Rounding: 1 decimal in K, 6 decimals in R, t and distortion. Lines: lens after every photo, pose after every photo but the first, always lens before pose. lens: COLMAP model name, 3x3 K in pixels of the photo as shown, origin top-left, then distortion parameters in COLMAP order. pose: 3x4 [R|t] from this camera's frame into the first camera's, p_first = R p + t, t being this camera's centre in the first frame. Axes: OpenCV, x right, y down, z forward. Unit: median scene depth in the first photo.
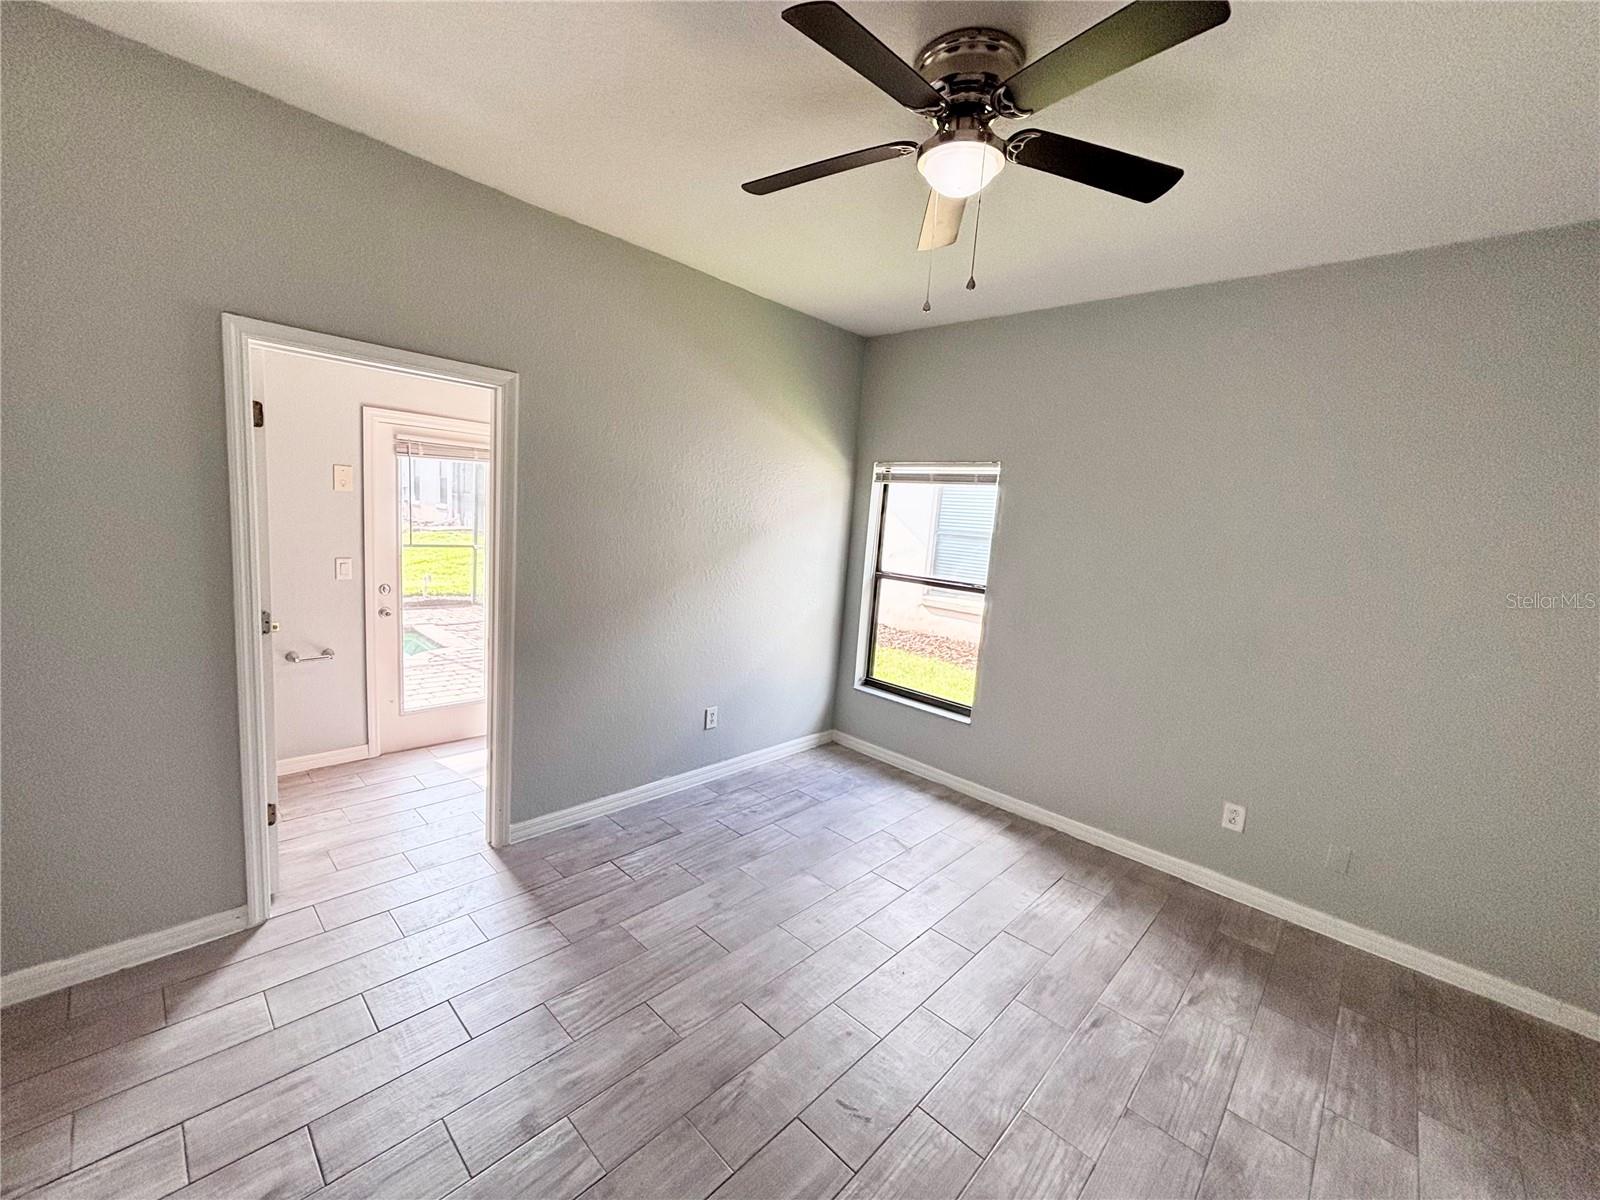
lens RADIAL K [[644.6, 0, 797.7], [0, 644.6, 600.1], [0, 0, 1]] dist [-0.001770, -0.000178]
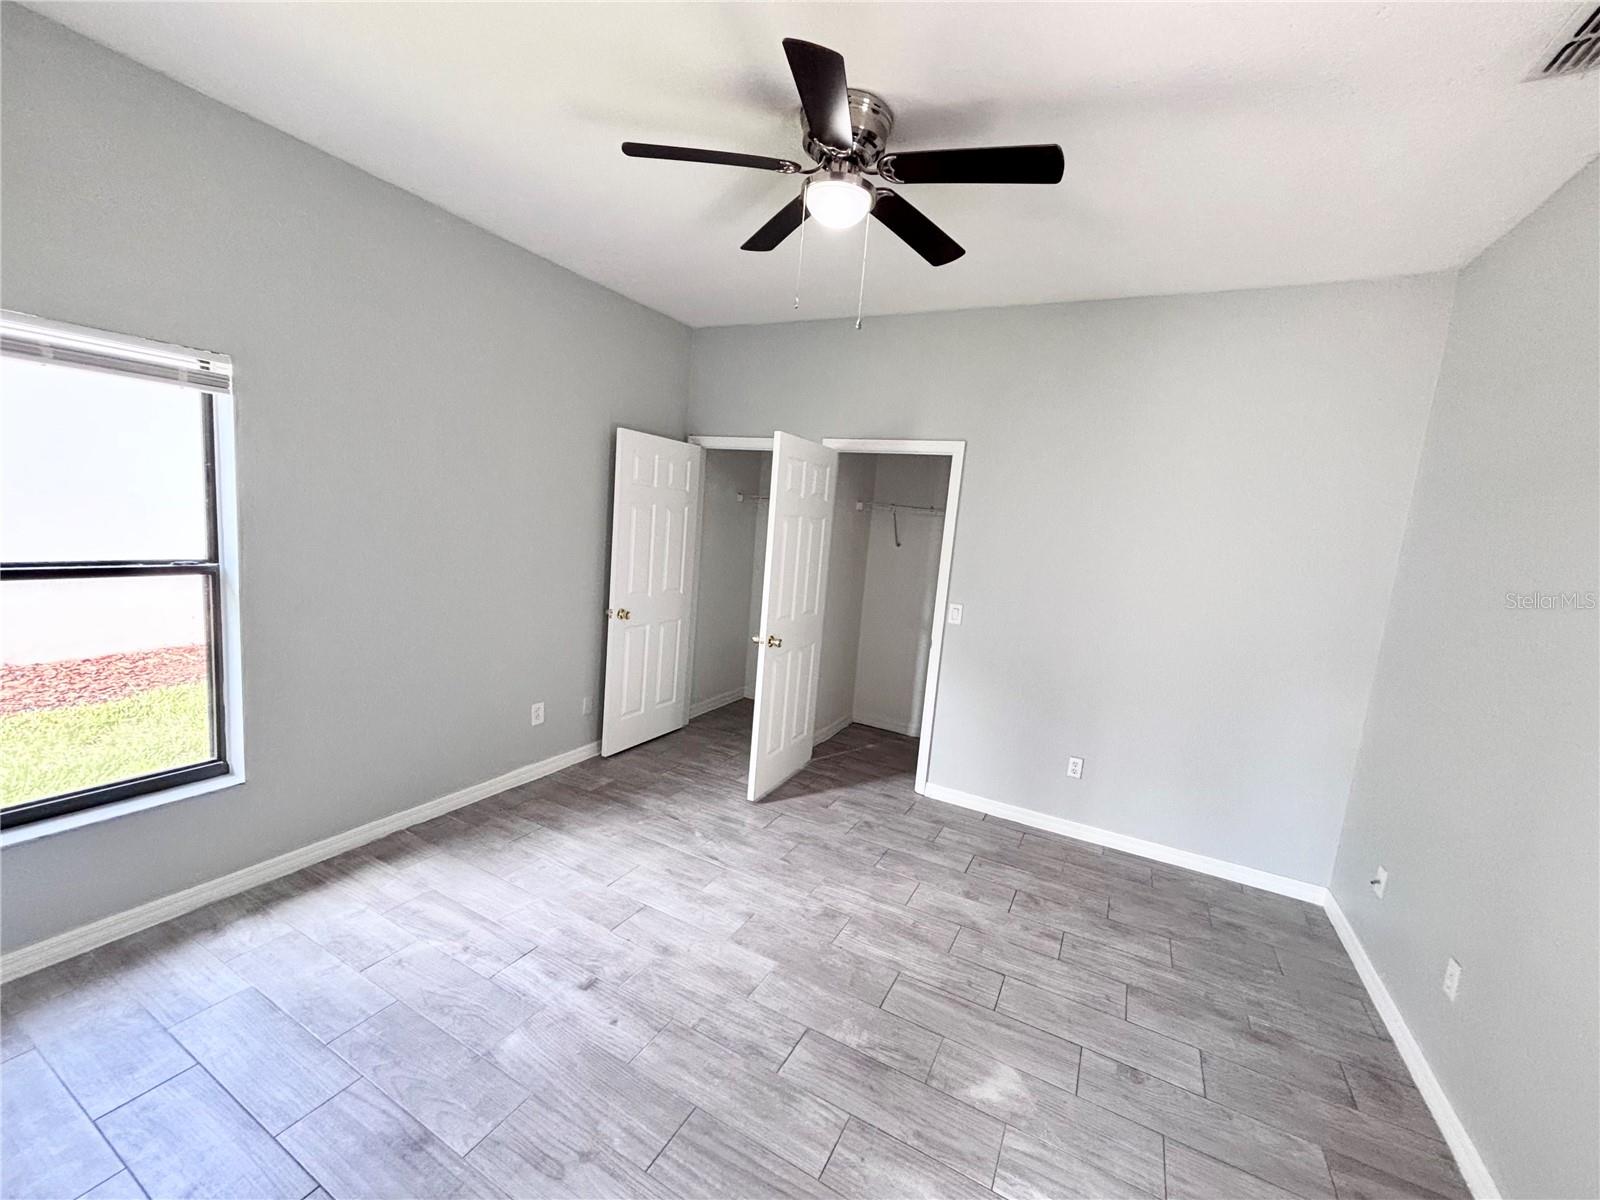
lens RADIAL K [[644.6, 0, 797.7], [0, 644.6, 600.1], [0, 0, 1]] dist [-0.001770, -0.000178]
pose [[-0.259552, -0.219176, 0.940529, -0.633360], [0.029196, 0.971680, 0.234492, -0.165215], [-0.965288, 0.088323, -0.245803, 0.924527]]
